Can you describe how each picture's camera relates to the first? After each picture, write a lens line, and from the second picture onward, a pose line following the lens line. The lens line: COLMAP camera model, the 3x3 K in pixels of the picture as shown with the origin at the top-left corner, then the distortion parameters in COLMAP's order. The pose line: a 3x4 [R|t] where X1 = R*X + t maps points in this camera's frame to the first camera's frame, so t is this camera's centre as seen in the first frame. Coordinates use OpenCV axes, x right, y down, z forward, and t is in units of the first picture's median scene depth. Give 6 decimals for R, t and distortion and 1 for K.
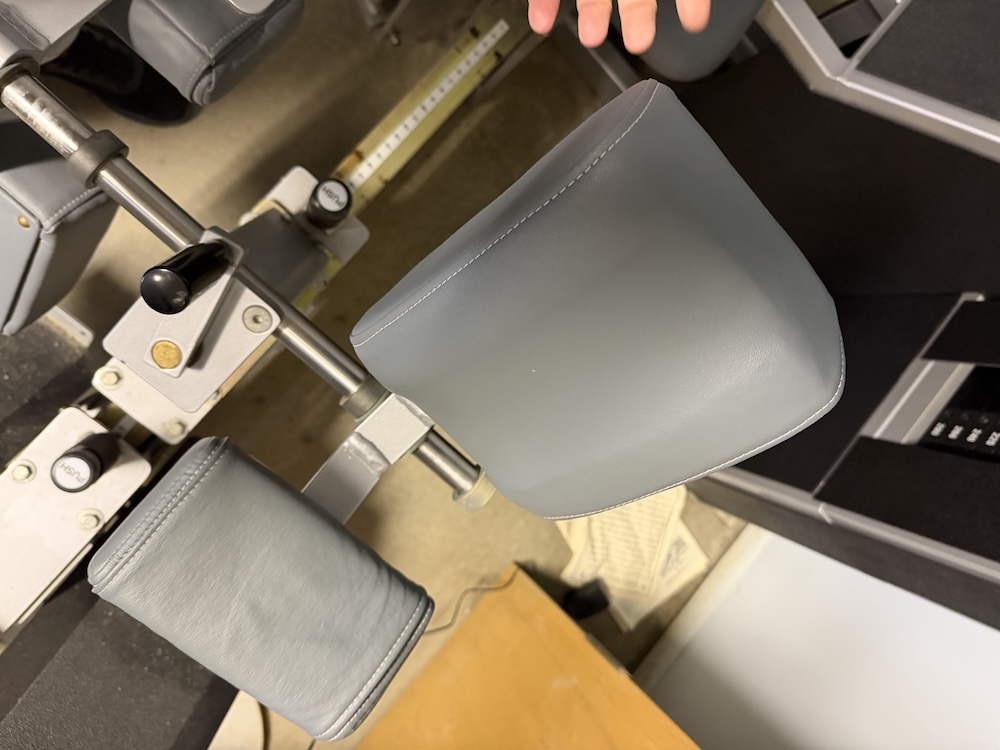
lens RADIAL K [[721.3, 0, 500.0], [0, 721.3, 375.0], [0, 0, 1]] dist [-0.000439, -0.002165]
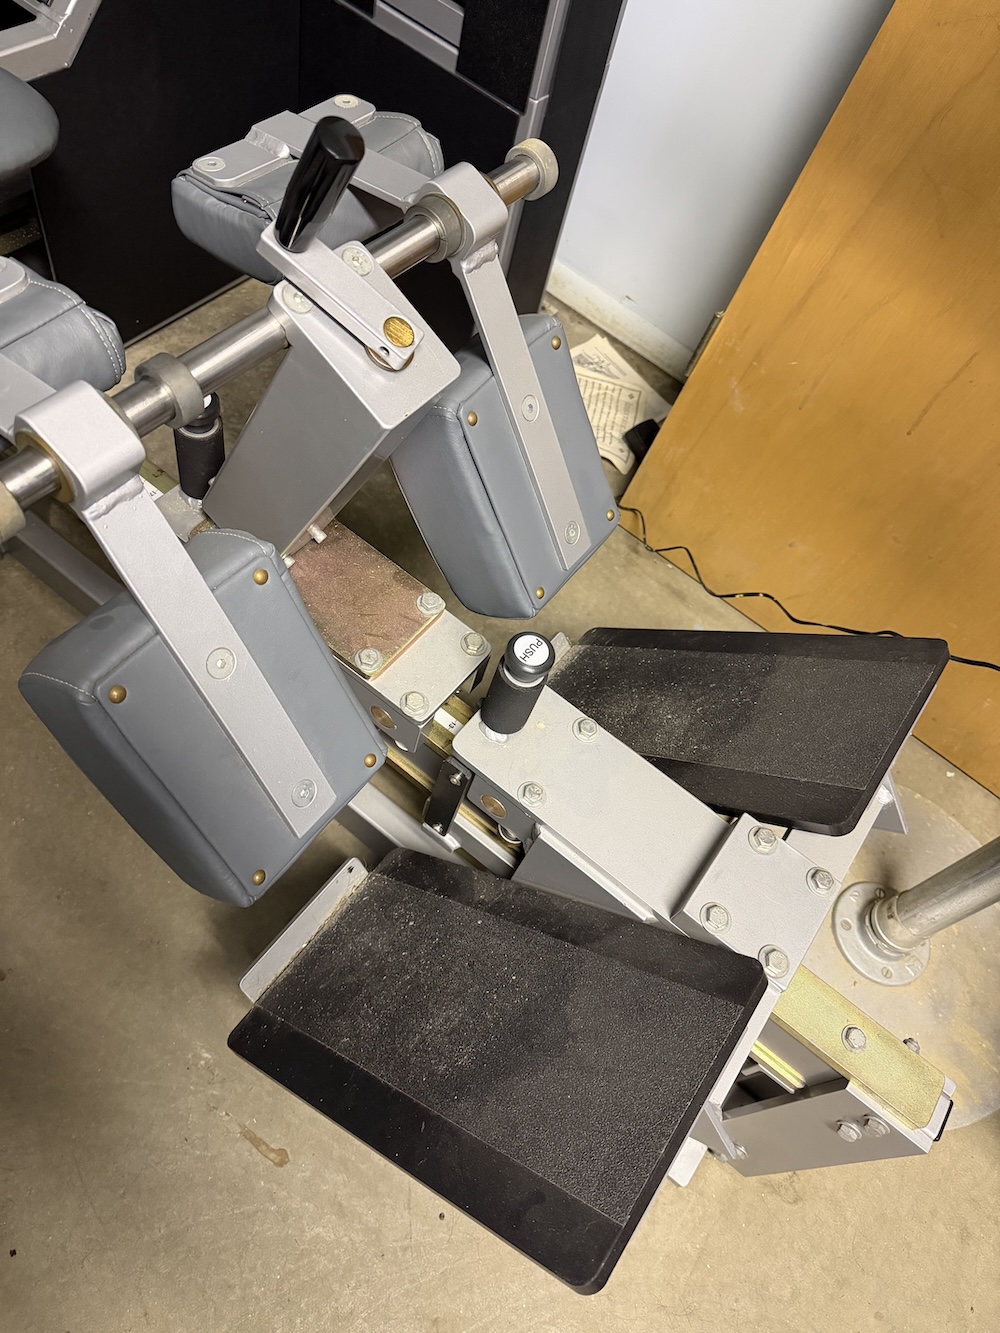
lens RADIAL K [[939.1, 0, 500.0], [0, 939.1, 666.5], [0, 0, 1]] dist [-0.001218, -0.001763]
pose [[-0.035153, -0.976708, 0.211675, -0.390475], [0.990830, -0.006411, 0.134964, -0.022306], [-0.130464, 0.214478, 0.967977, -0.019715]]
